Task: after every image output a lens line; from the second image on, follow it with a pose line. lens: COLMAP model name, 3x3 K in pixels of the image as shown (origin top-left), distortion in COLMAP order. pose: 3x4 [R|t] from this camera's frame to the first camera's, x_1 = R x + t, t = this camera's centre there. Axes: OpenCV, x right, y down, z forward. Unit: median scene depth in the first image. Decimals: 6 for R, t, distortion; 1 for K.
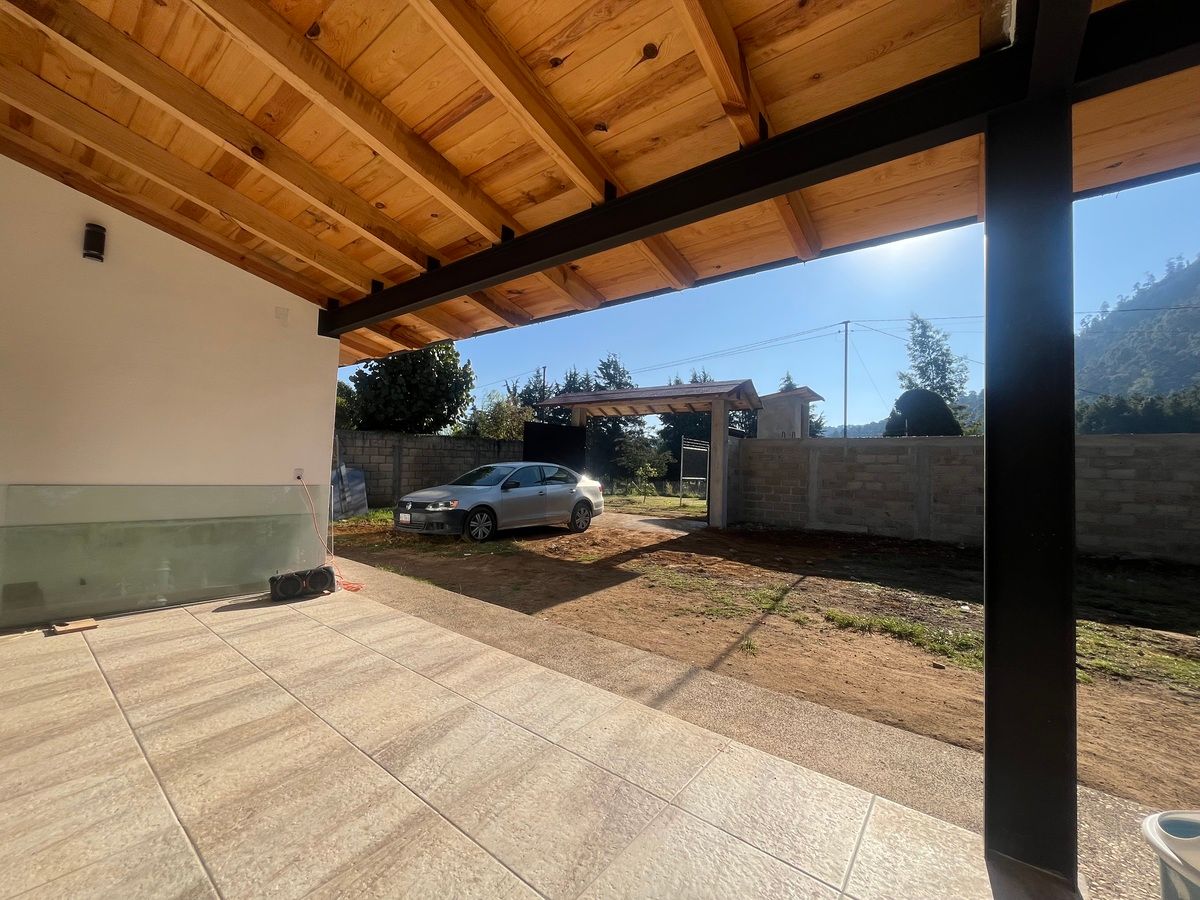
lens RADIAL K [[482.7, 0, 596.1], [0, 482.7, 454.7], [0, 0, 1]] dist [-0.002216, -0.000735]
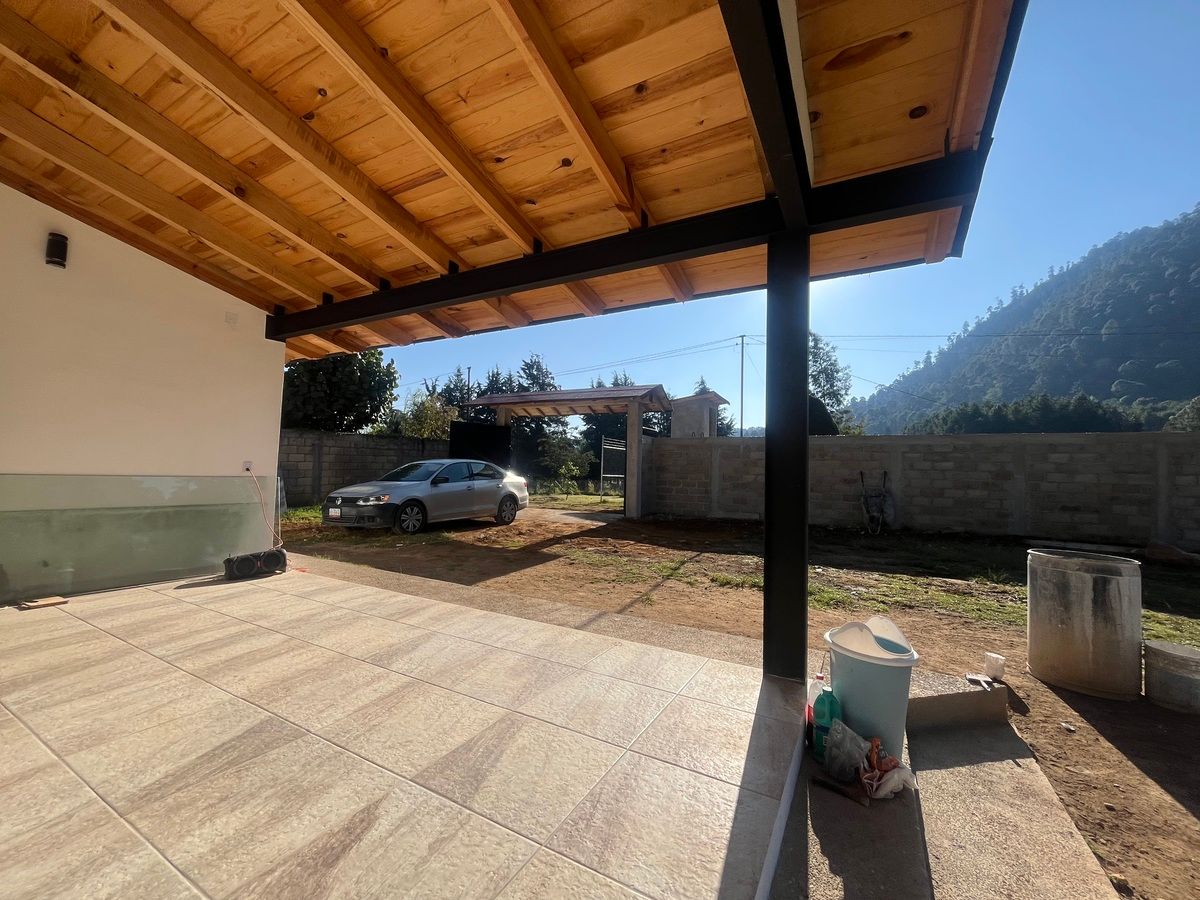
lens RADIAL K [[482.7, 0, 595.6], [0, 482.7, 447.1], [0, 0, 1]] dist [-0.002216, -0.000735]
pose [[0.987537, -0.000162, 0.157389, -0.018533], [0.002846, 0.999854, -0.016827, 0.024901], [-0.157364, 0.017066, 0.987393, -0.274955]]
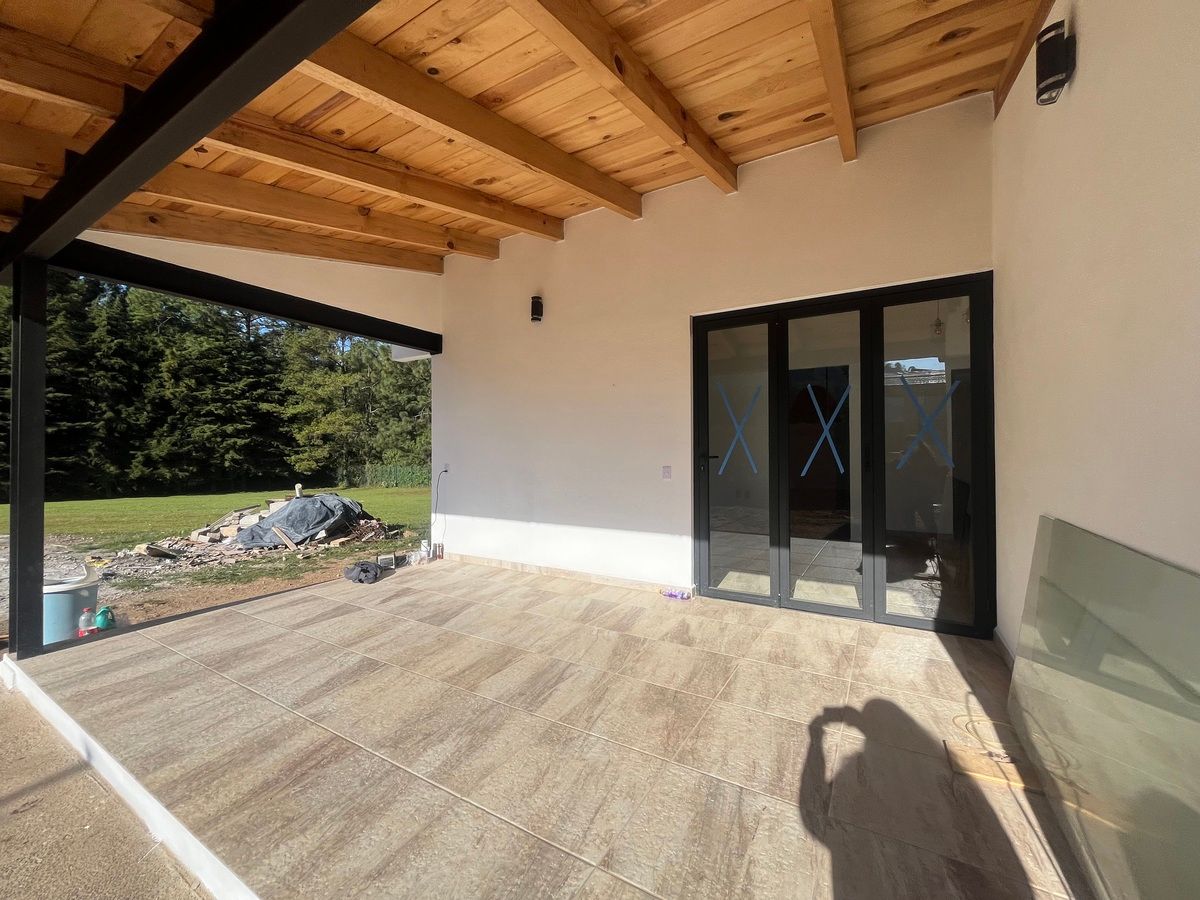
lens RADIAL K [[467.6, 0, 595.0], [0, 467.6, 453.7], [0, 0, 1]] dist [-0.011040, 0.000346]
pose [[-0.990558, -0.030504, -0.133658, -0.519583], [-0.025491, 0.998912, -0.039061, 0.018119], [0.134704, -0.035285, -0.990257, 1.465566]]
